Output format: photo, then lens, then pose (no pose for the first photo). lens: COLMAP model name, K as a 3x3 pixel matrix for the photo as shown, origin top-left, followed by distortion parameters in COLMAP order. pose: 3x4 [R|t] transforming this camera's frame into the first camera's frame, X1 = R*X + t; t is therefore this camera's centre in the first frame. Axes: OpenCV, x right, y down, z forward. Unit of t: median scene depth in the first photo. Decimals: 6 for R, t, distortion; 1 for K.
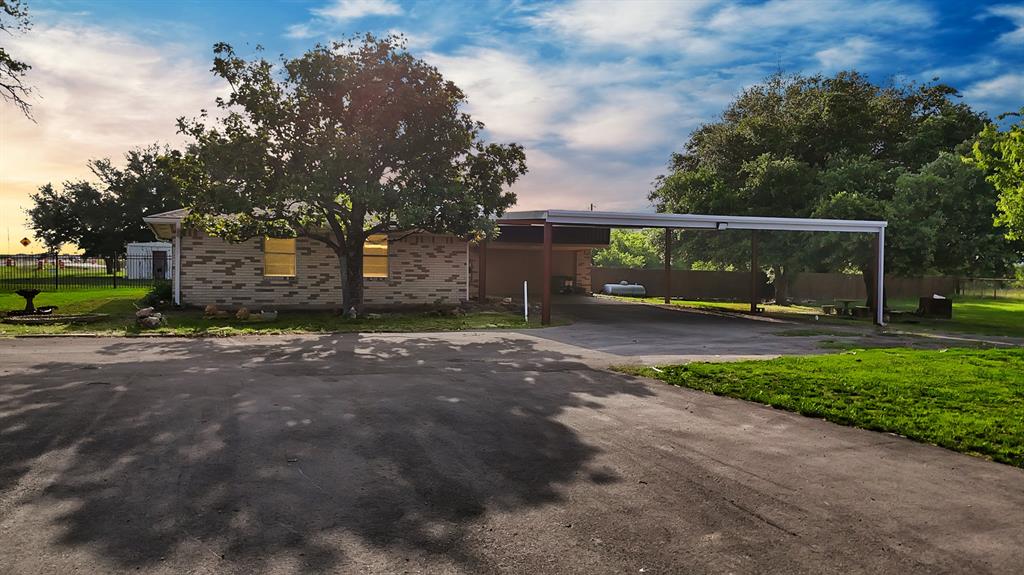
lens RADIAL K [[734.8, 0, 512.0], [0, 734.8, 287.5], [0, 0, 1]] dist [0.000791, 0.000117]
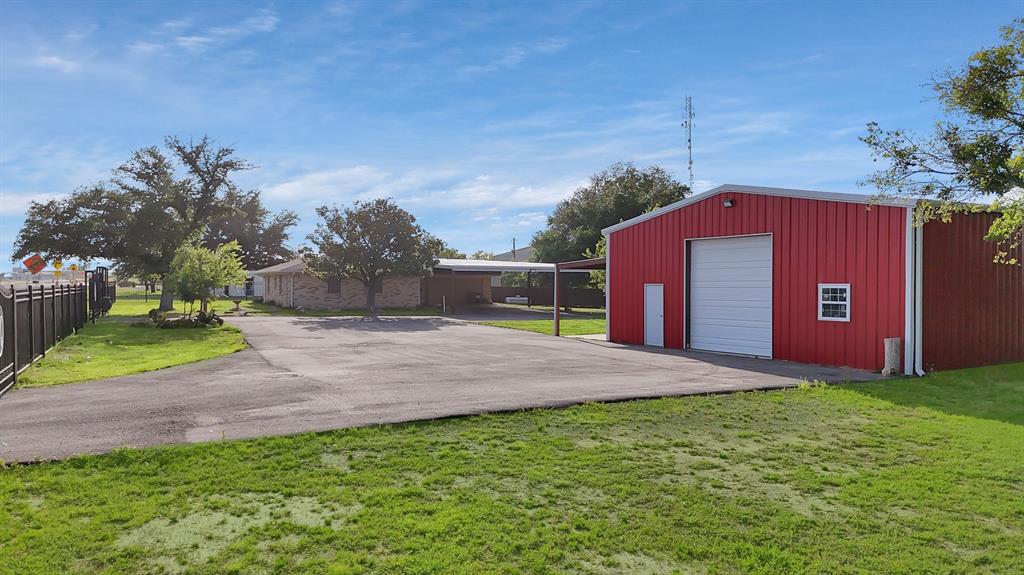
lens RADIAL K [[721.6, 0, 512.0], [0, 721.6, 287.5], [0, 0, 1]] dist [0.002132, 0.000588]
pose [[0.998221, -0.001045, 0.059619, 0.089724], [0.002035, 0.999861, -0.016557, 0.001358], [-0.059593, 0.016649, 0.998084, -1.194897]]
